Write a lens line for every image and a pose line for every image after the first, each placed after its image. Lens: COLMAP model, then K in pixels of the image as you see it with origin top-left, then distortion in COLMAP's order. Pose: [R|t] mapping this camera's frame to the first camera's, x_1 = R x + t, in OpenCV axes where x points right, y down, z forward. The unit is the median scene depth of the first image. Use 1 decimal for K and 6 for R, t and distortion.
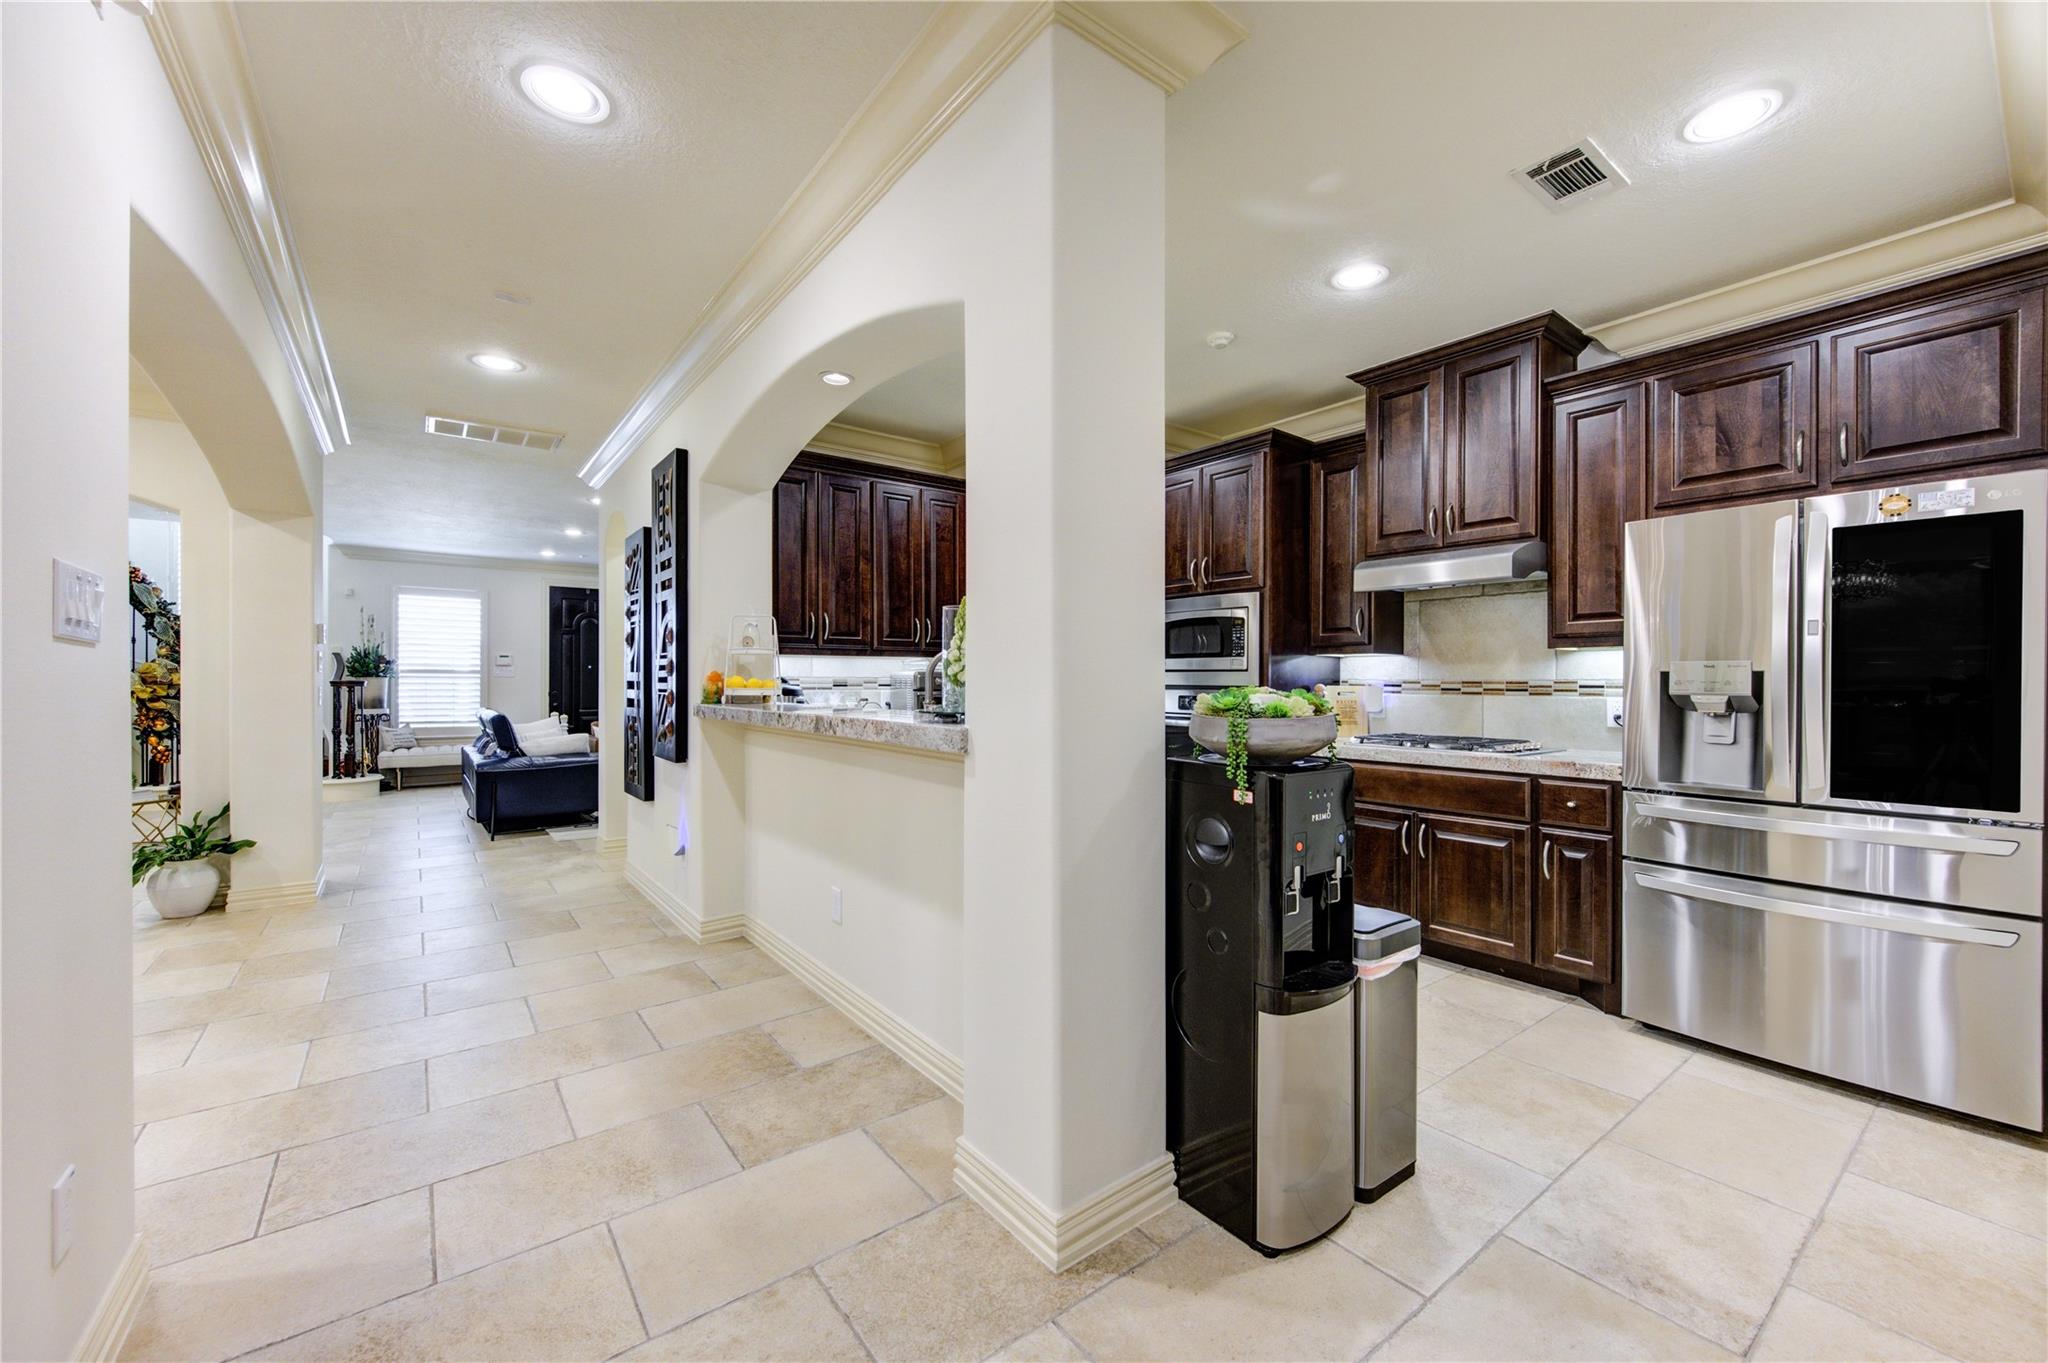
lens RADIAL K [[800.8, 0, 1014.3], [0, 800.8, 679.3], [0, 0, 1]] dist [-0.000050, -0.000024]
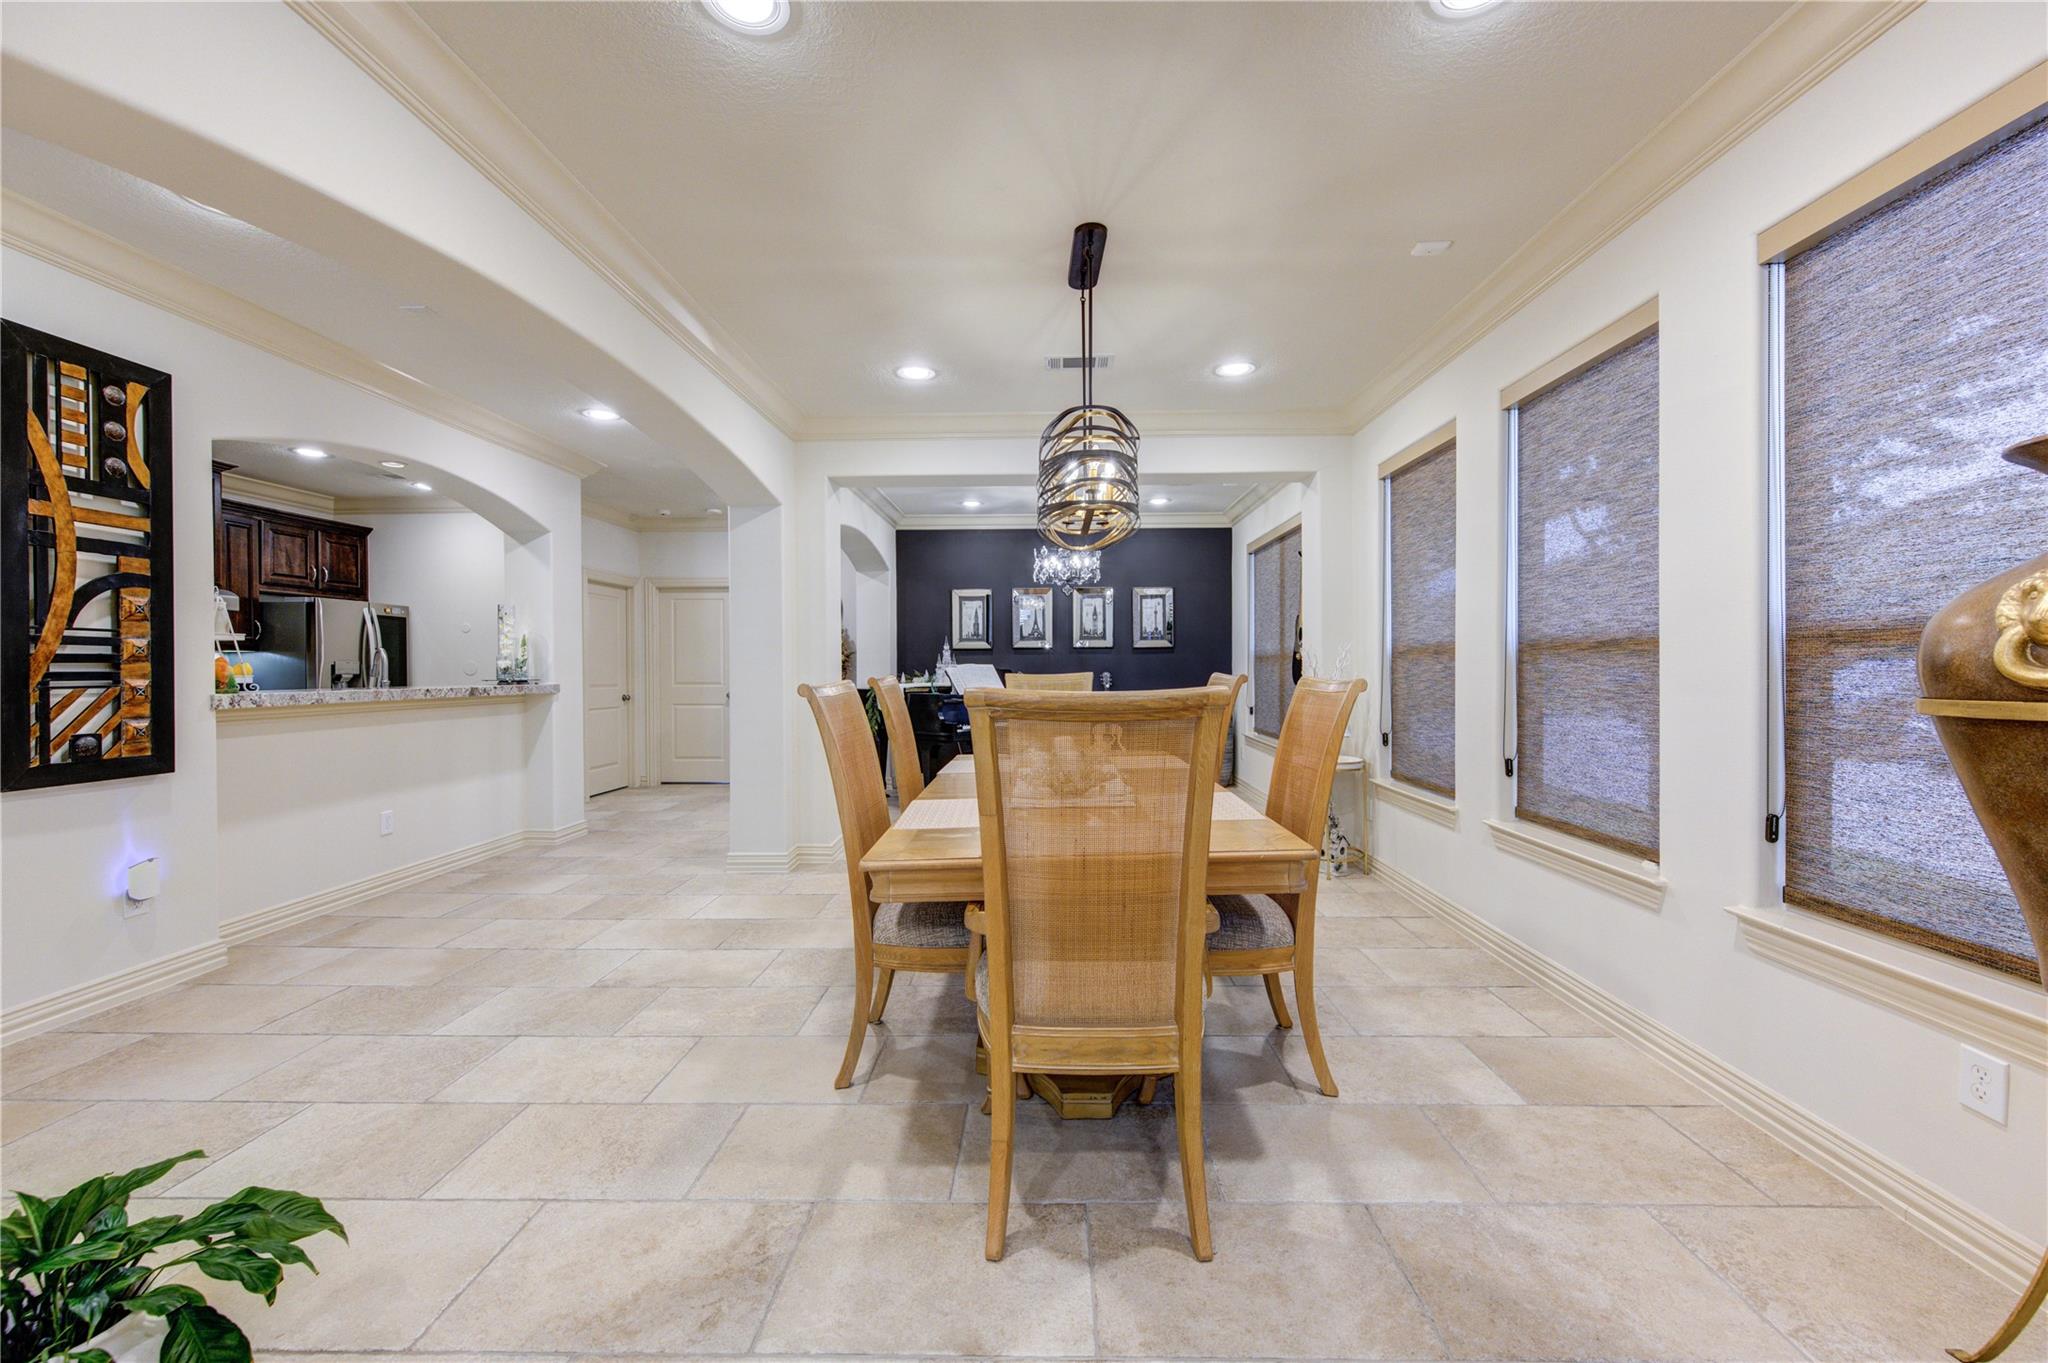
lens RADIAL K [[798.1, 0, 1032.5], [0, 798.1, 675.7], [0, 0, 1]] dist [0.000866, 0.000036]
pose [[-0.788101, -0.005936, 0.615518, -1.747807], [0.002431, 0.999916, 0.012755, 0.000215], [-0.615542, 0.011549, -0.788020, 1.216855]]
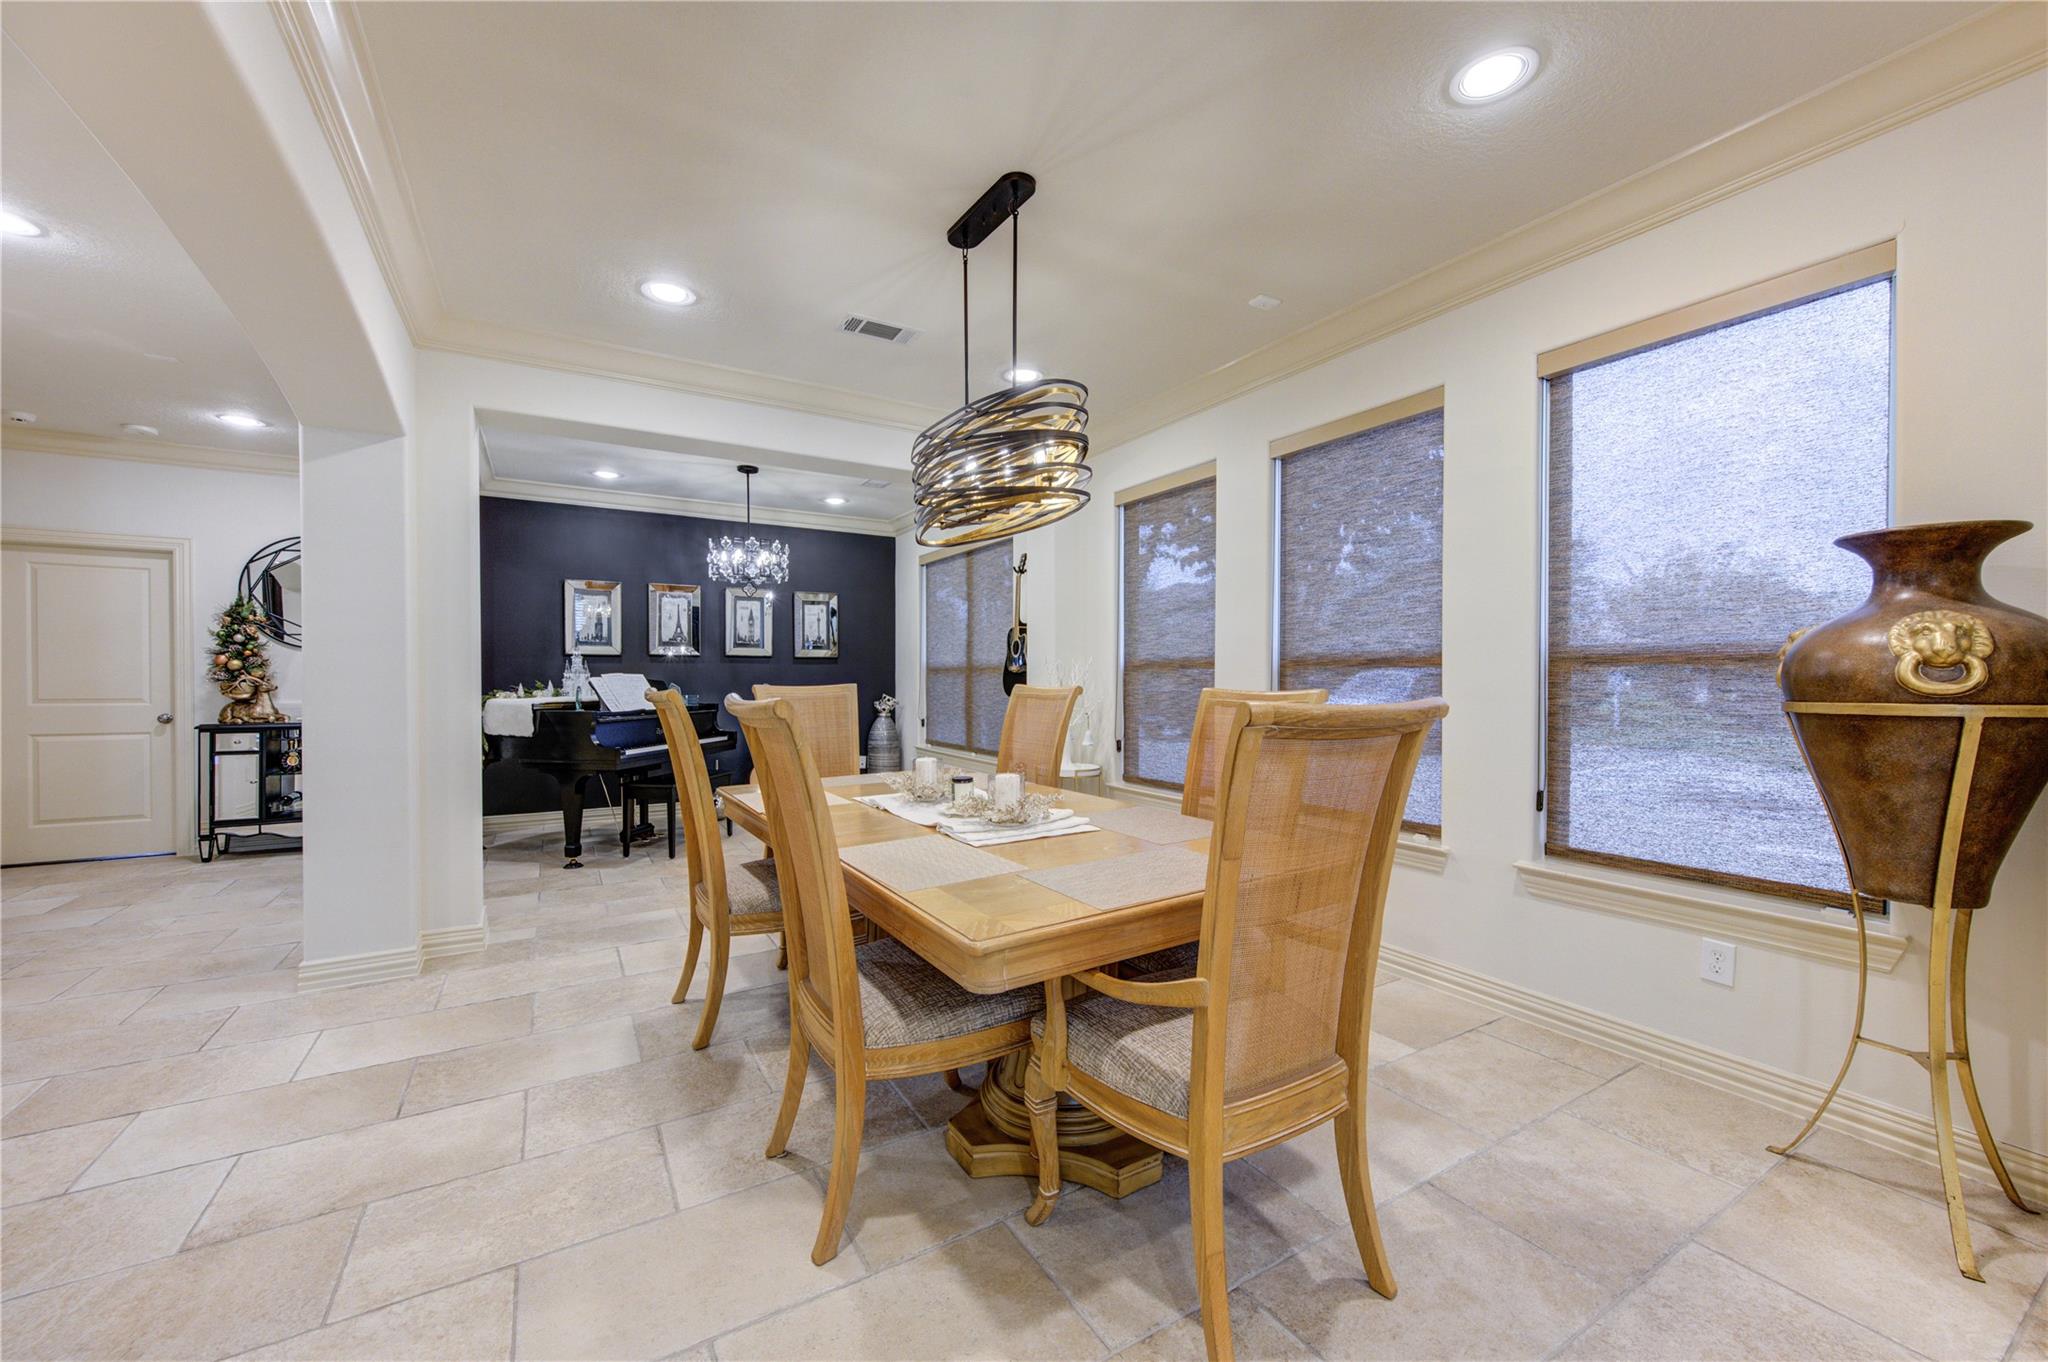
lens RADIAL K [[792.9, 0, 1029.3], [0, 792.9, 691.0], [0, 0, 1]] dist [0.000635, -0.000101]
pose [[-0.994786, -0.005617, 0.101834, -1.386557], [-0.003973, 0.999859, 0.016340, 0.002425], [-0.101911, 0.015850, -0.994667, 1.248277]]
